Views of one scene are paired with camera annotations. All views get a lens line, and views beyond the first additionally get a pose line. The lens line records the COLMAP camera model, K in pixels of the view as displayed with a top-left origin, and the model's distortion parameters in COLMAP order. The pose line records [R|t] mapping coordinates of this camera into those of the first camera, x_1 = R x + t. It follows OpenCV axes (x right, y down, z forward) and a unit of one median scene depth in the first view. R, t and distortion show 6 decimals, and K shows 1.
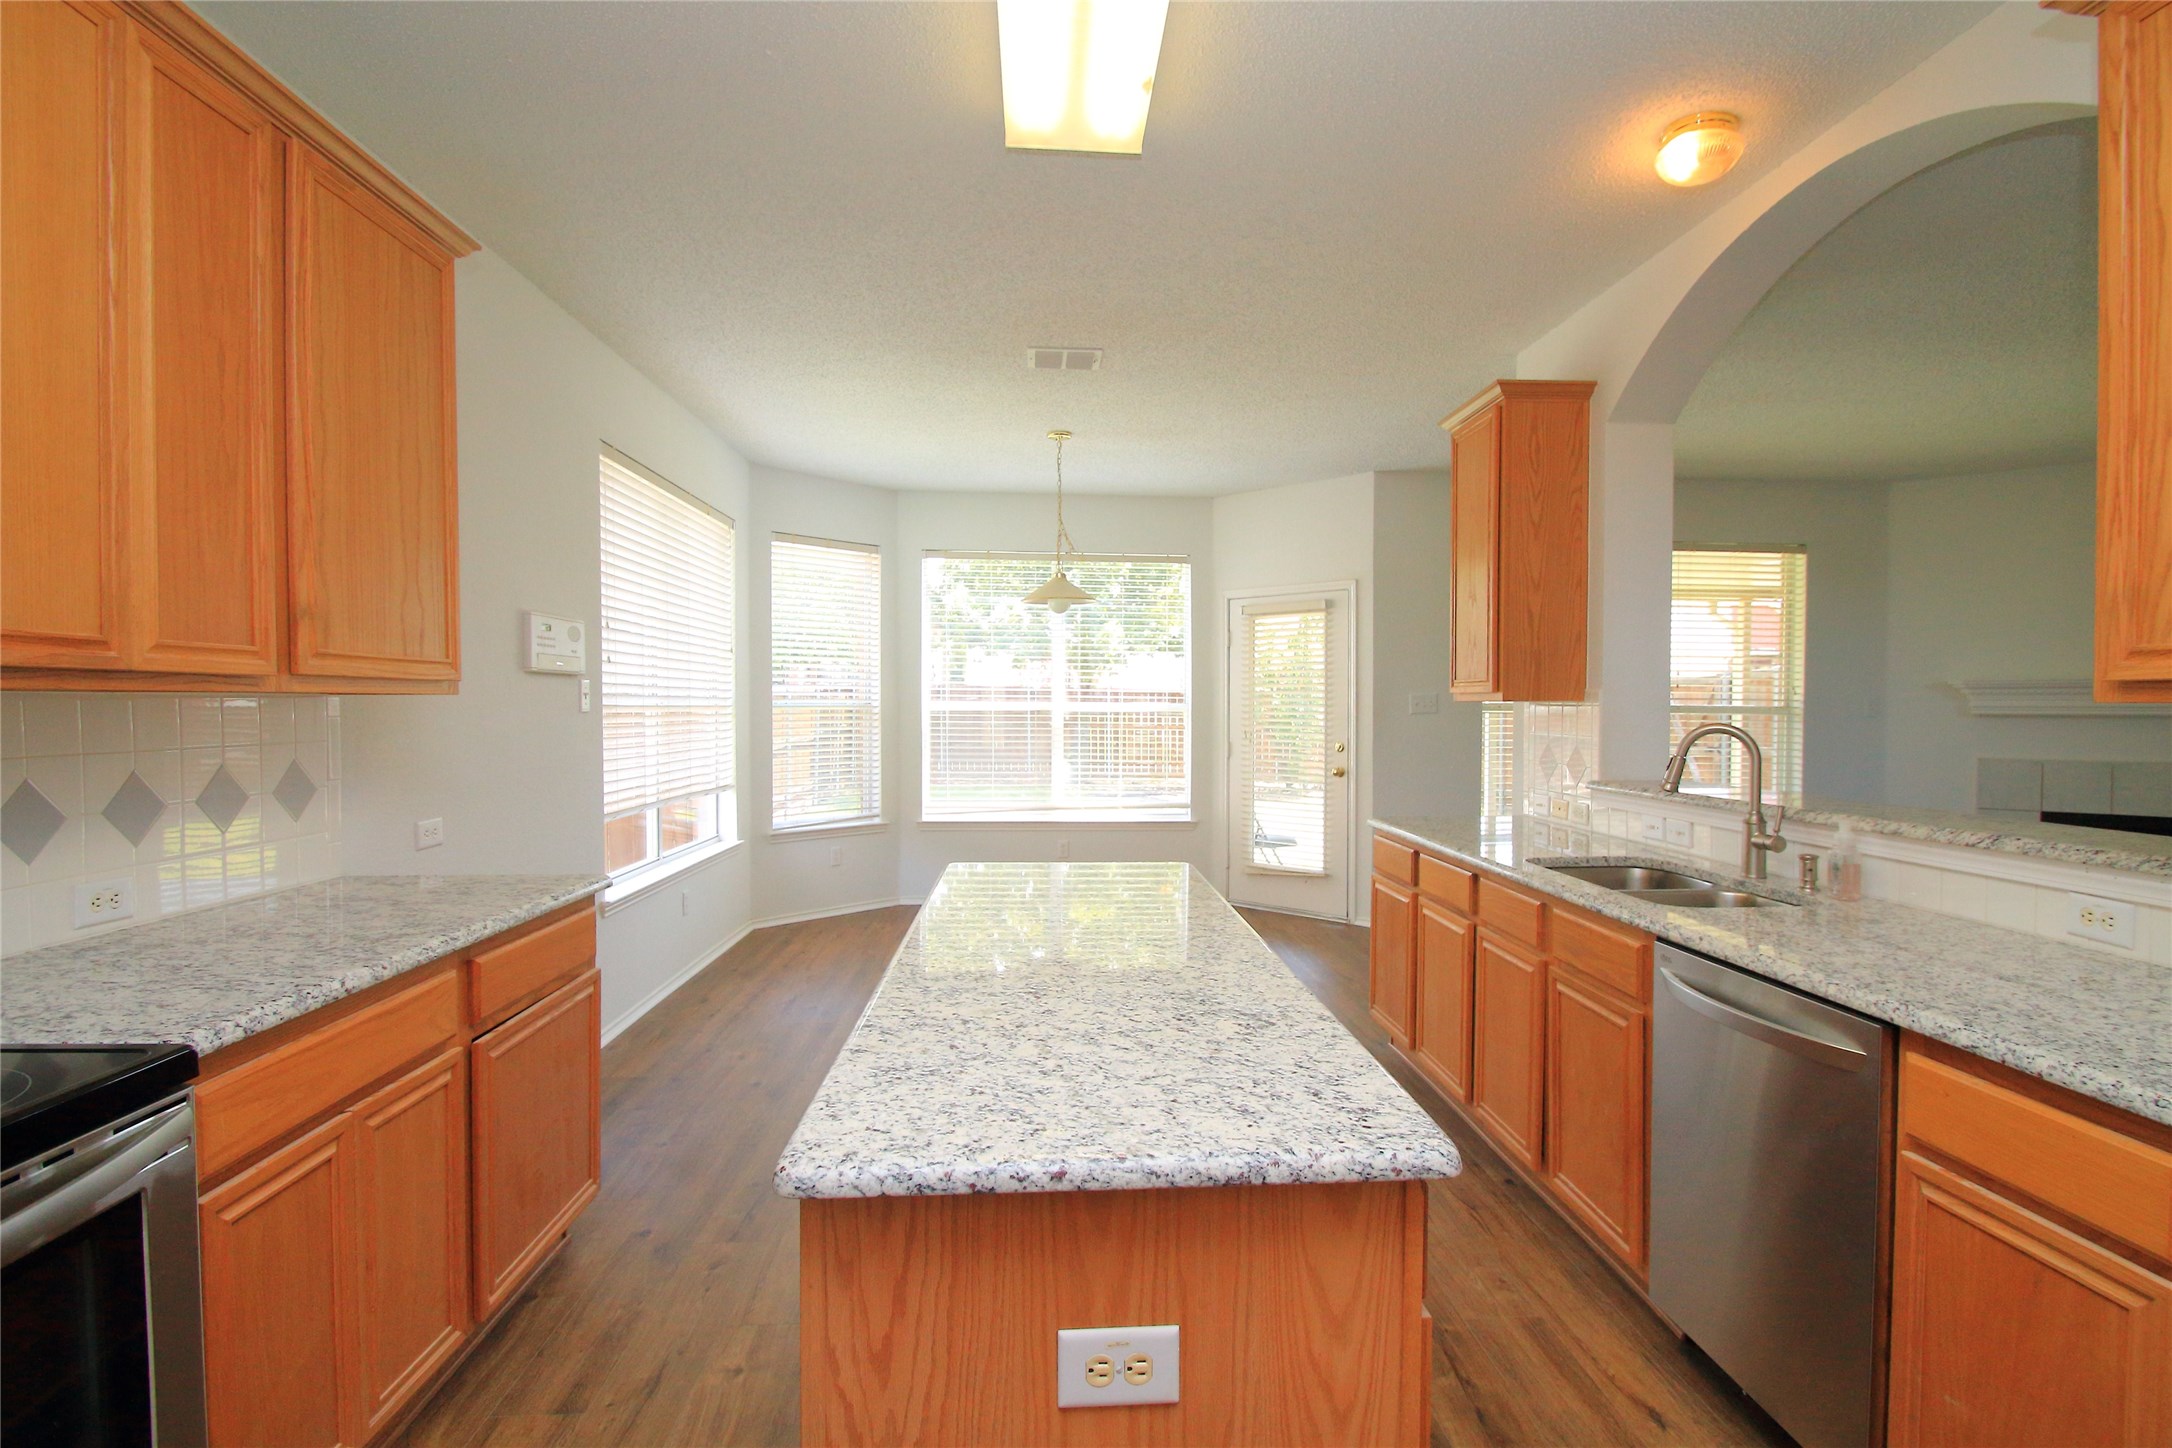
lens RADIAL K [[1072.7, 0, 1124.3], [0, 1072.7, 730.8], [0, 0, 1]] dist [-0.012018, -0.000918]
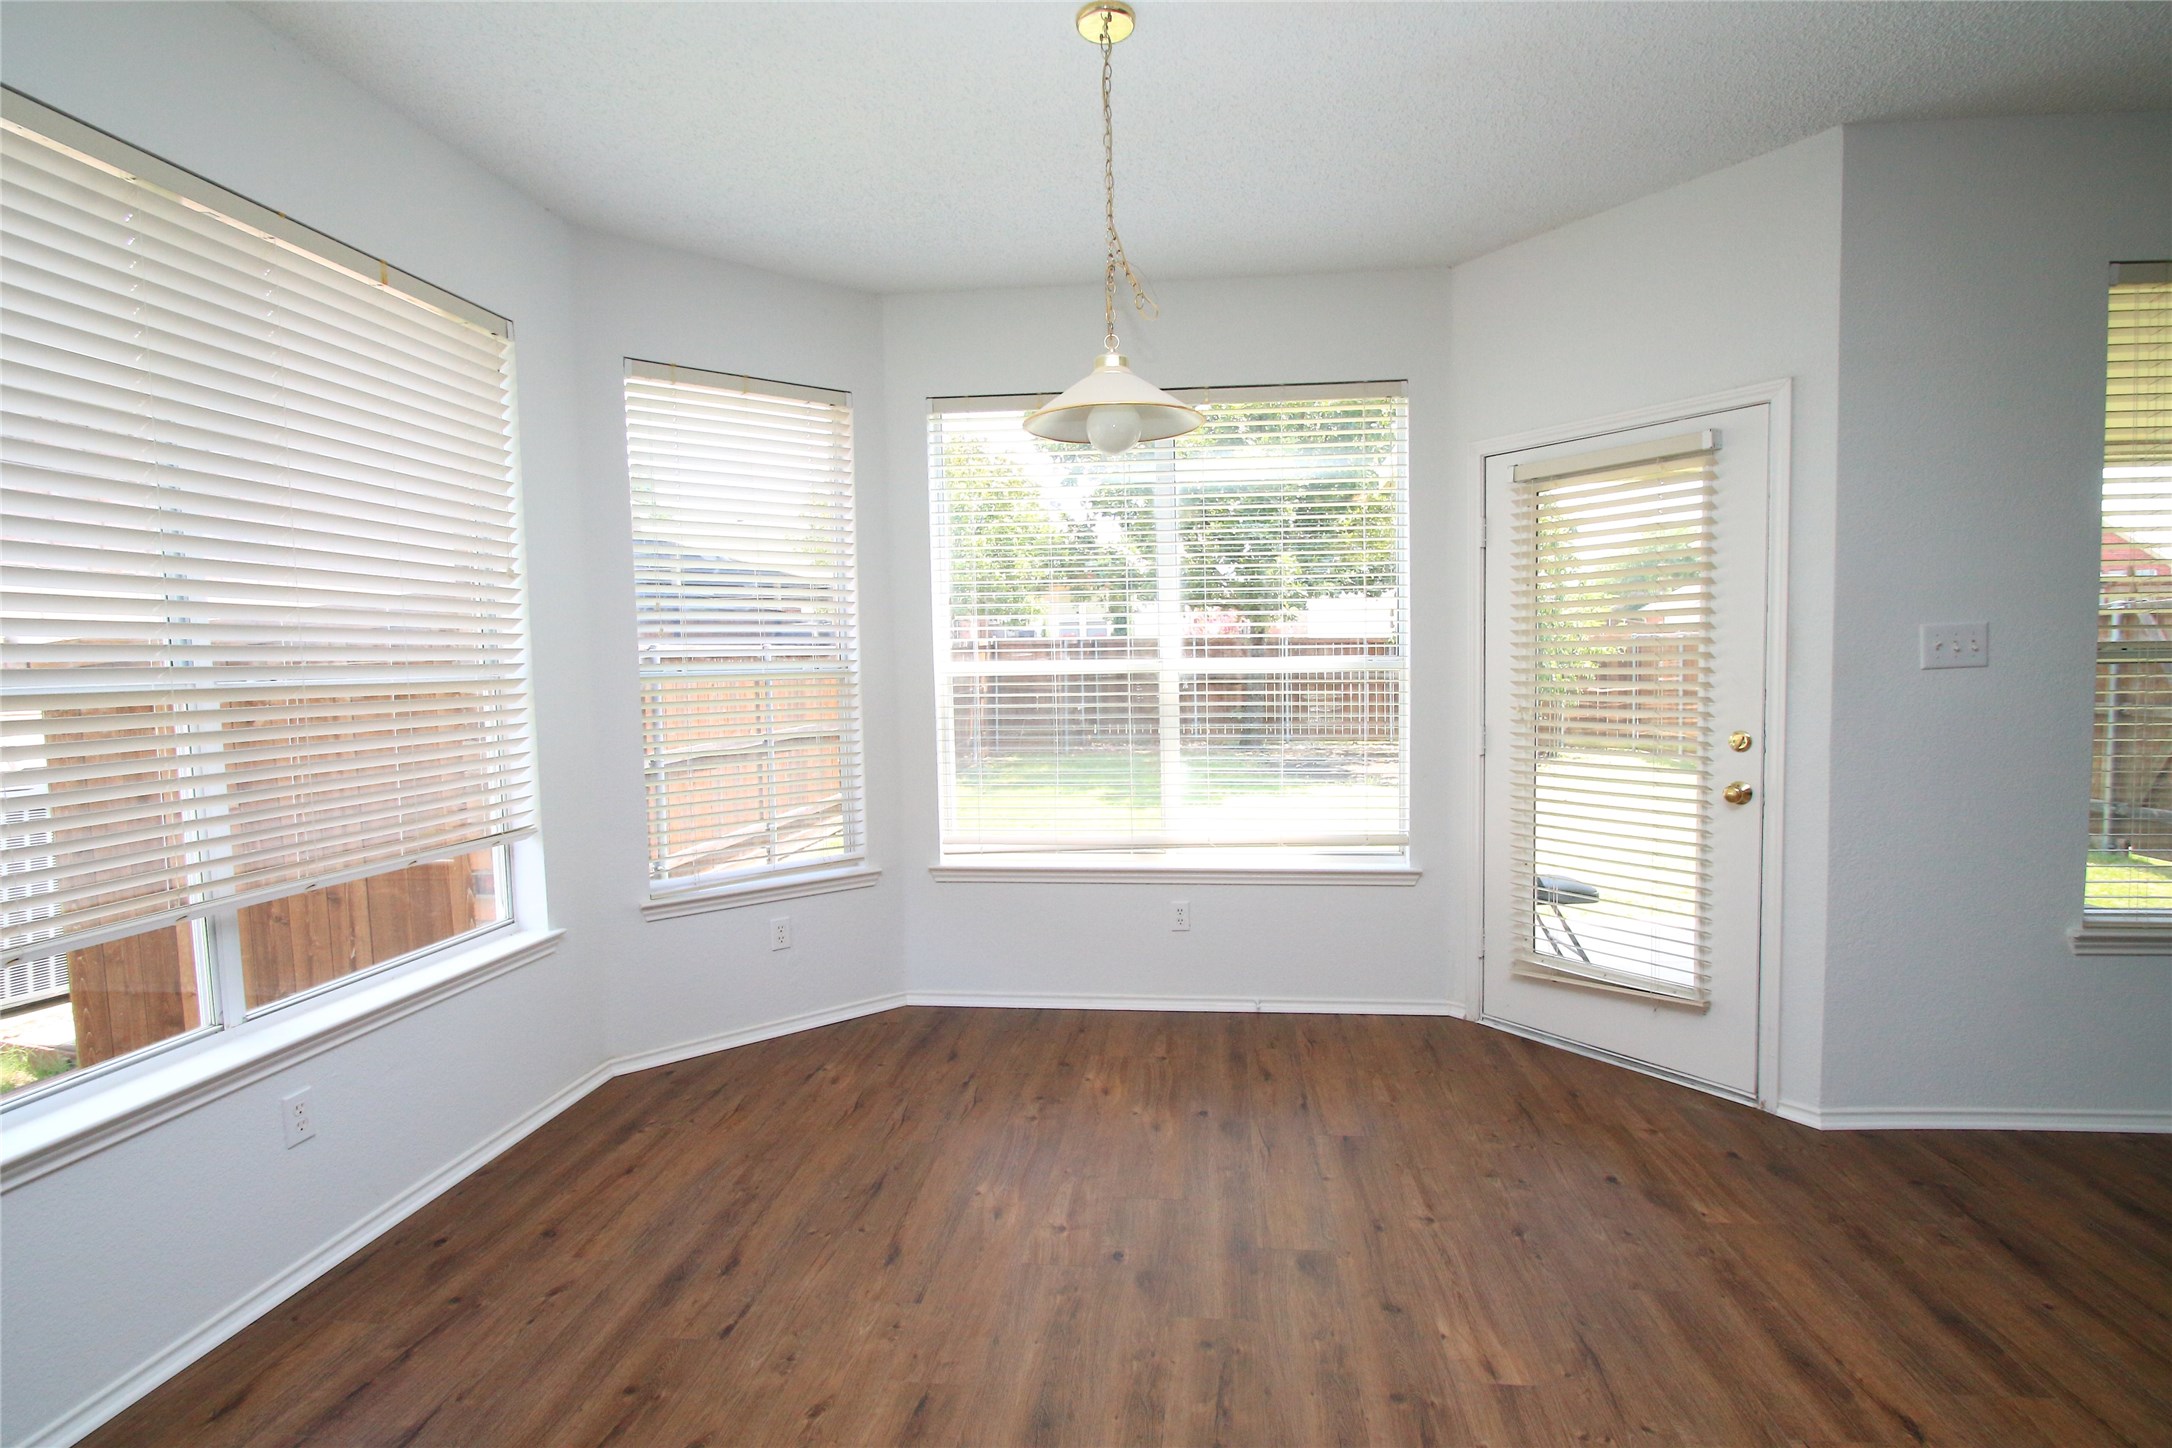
lens RADIAL K [[1034.6, 0, 1135.4], [0, 1034.6, 723.1], [0, 0, 1]] dist [0.000109, -0.000305]
pose [[0.985384, -0.008946, -0.170115, 0.042999], [0.015569, 0.999170, 0.037642, -0.042860], [0.169637, -0.039740, 0.984705, 1.483734]]
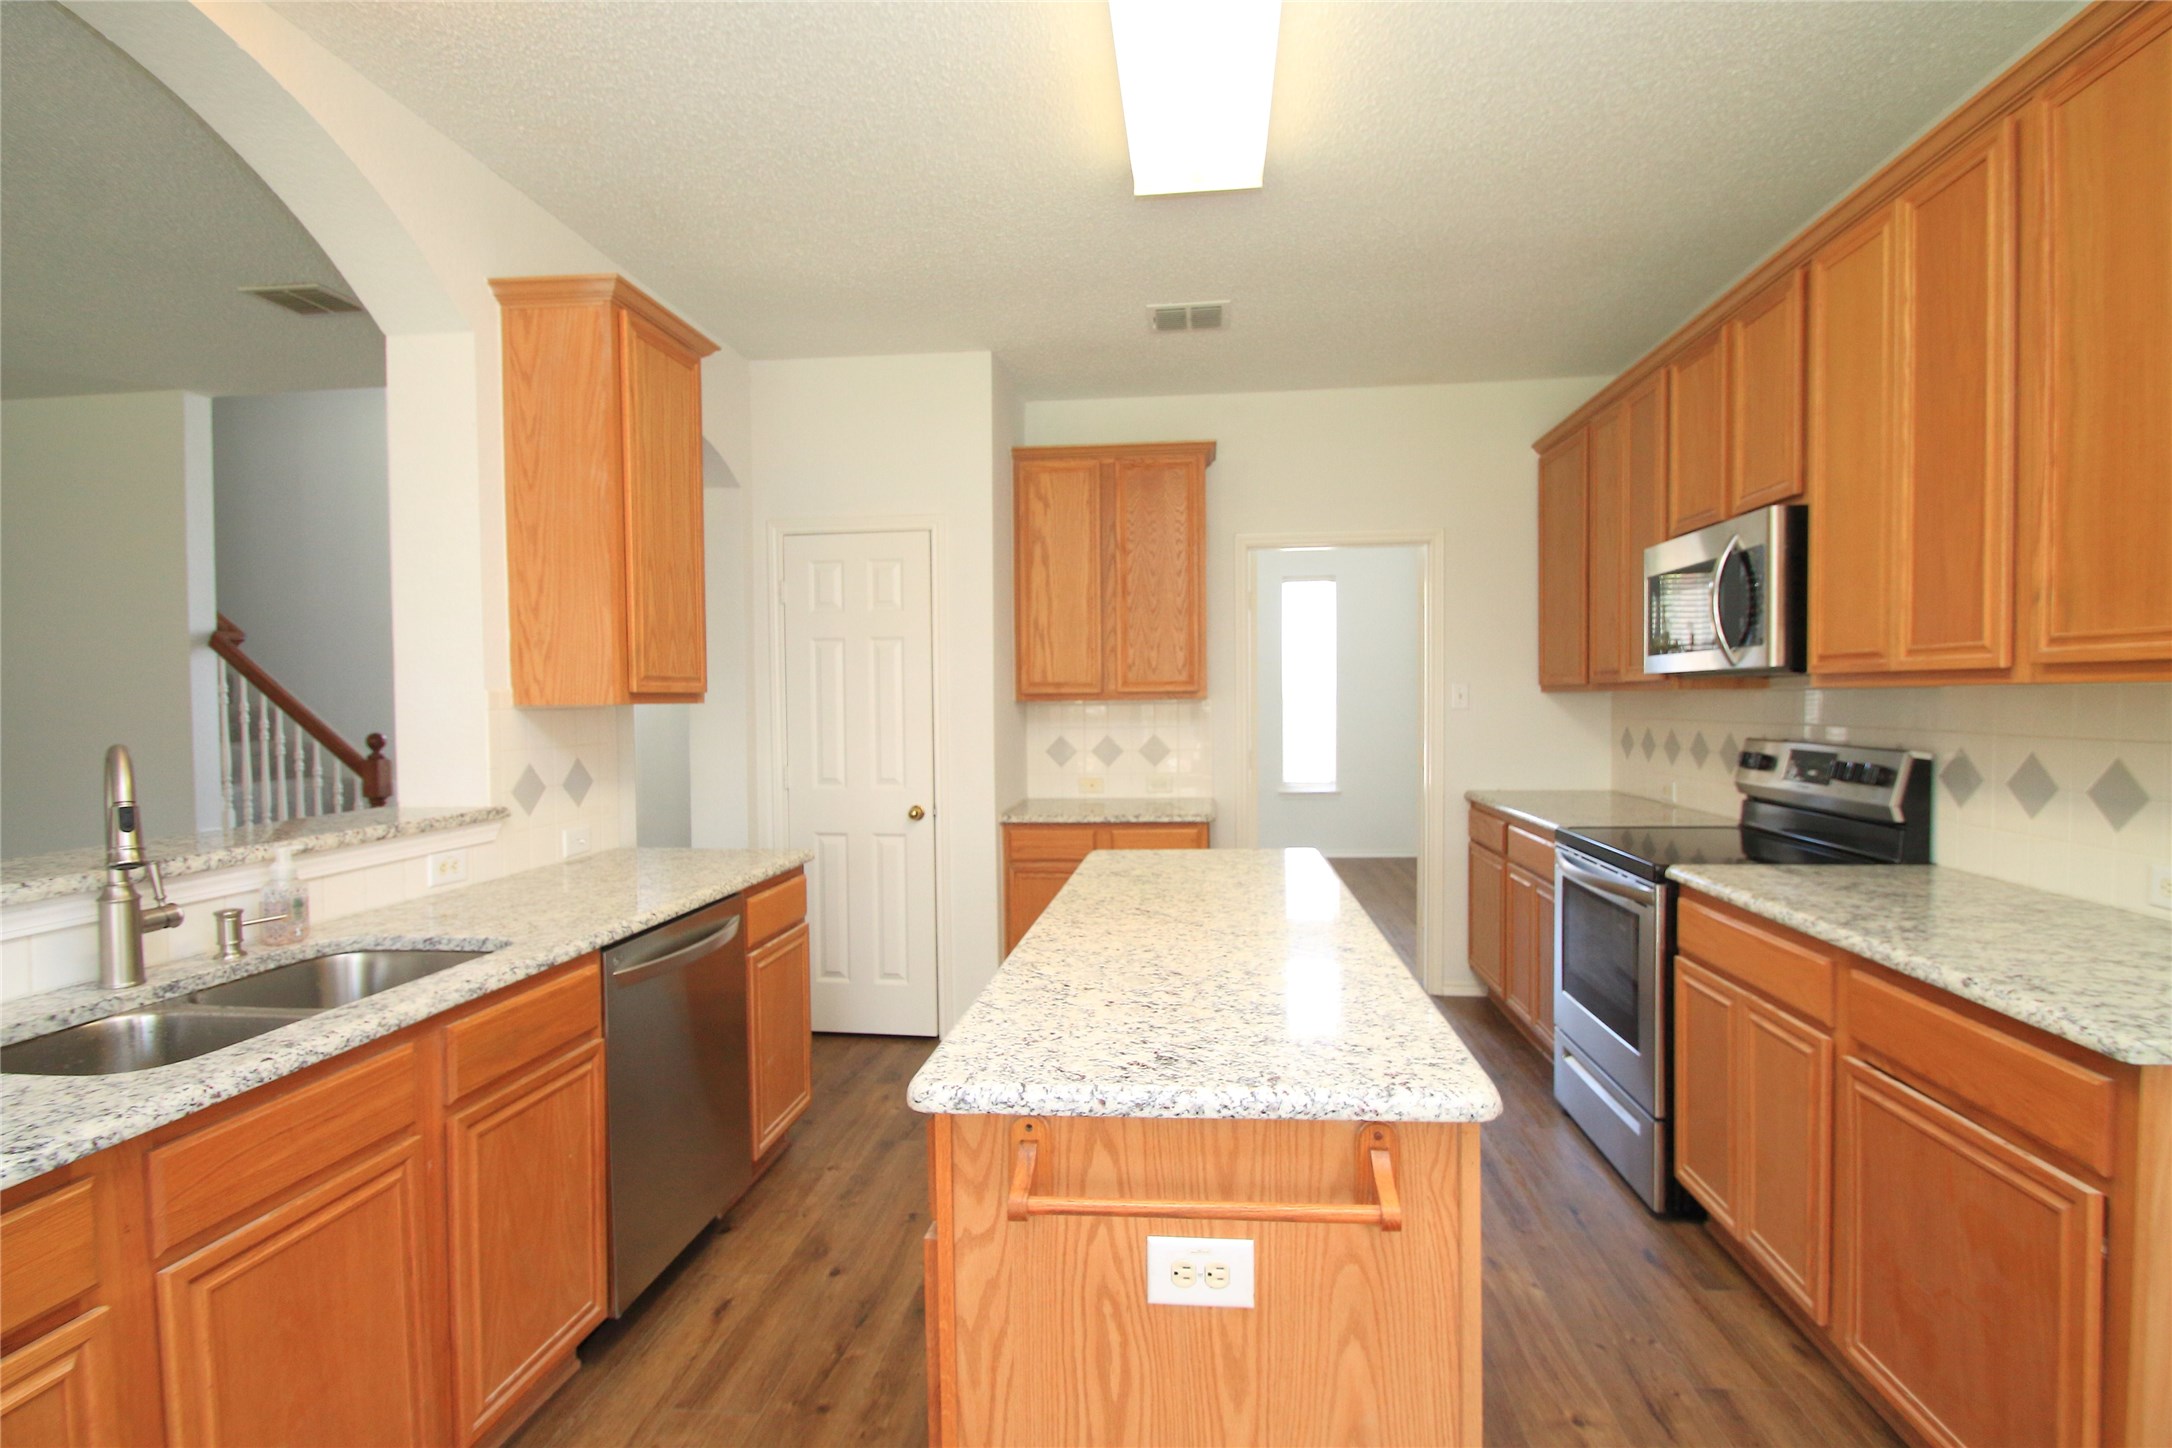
lens RADIAL K [[1017.9, 0, 1116.7], [0, 1017.9, 718.8], [0, 0, 1]] dist [0.000879, -0.000209]
pose [[-0.985556, 0.004680, 0.169287, -0.117757], [0.012493, 0.998904, 0.045115, -0.050527], [-0.168890, 0.046578, -0.984534, 1.855281]]
